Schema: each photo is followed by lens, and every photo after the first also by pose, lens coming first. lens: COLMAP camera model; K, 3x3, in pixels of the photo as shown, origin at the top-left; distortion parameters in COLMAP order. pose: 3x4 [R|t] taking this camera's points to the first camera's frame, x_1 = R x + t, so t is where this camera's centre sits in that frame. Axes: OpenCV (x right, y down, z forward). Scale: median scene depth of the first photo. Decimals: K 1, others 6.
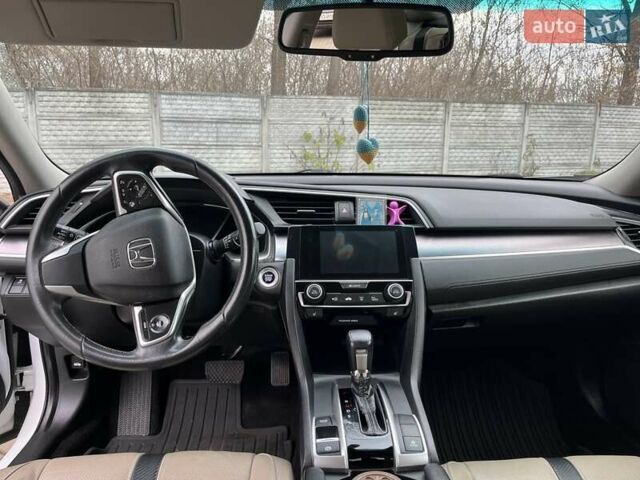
lens RADIAL K [[498.1, 0, 323.4], [0, 498.1, 239.6], [0, 0, 1]] dist [0.013356, -0.021498]
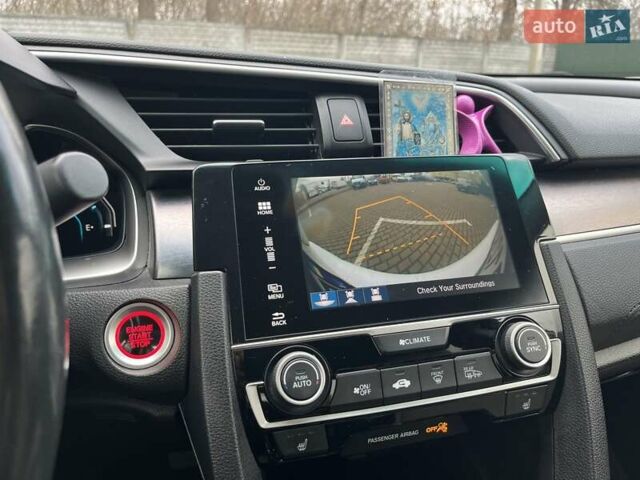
lens RADIAL K [[498.1, 0, 323.4], [0, 498.1, 241.0], [0, 0, 1]] dist [0.013356, -0.021498]
pose [[0.974385, -0.064782, 0.215353, -0.059253], [0.041093, 0.992777, 0.112715, -0.011926], [-0.221099, -0.100978, 0.970010, 0.648509]]
